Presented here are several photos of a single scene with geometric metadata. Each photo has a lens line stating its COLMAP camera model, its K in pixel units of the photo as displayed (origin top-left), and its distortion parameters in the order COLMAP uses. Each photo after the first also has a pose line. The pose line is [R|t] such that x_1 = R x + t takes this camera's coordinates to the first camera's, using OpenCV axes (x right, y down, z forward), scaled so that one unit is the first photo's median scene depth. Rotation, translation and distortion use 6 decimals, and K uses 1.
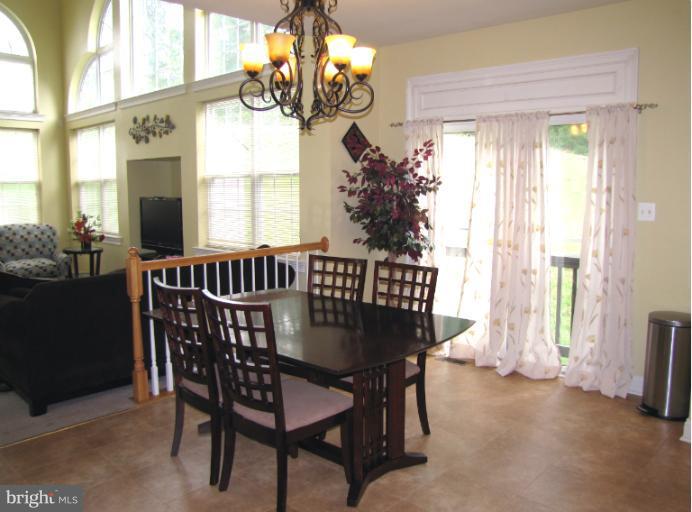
lens RADIAL K [[579.8, 0, 354.1], [0, 579.8, 247.4], [0, 0, 1]] dist [-0.177748, 0.148790]
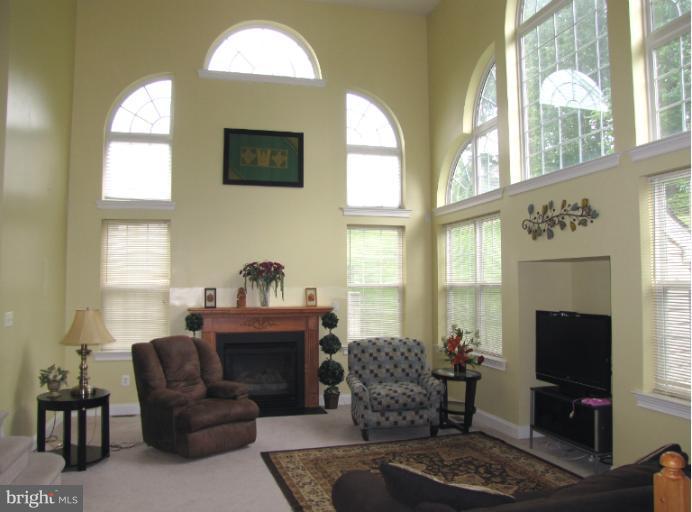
lens RADIAL K [[579.8, 0, 354.1], [0, 579.8, 247.4], [0, 0, 1]] dist [-0.177748, 0.148790]
pose [[0.850435, -0.031468, -0.525138, -0.176961], [-0.058395, 0.986394, -0.153675, -0.039257], [0.522829, 0.161356, 0.837027, 0.219908]]
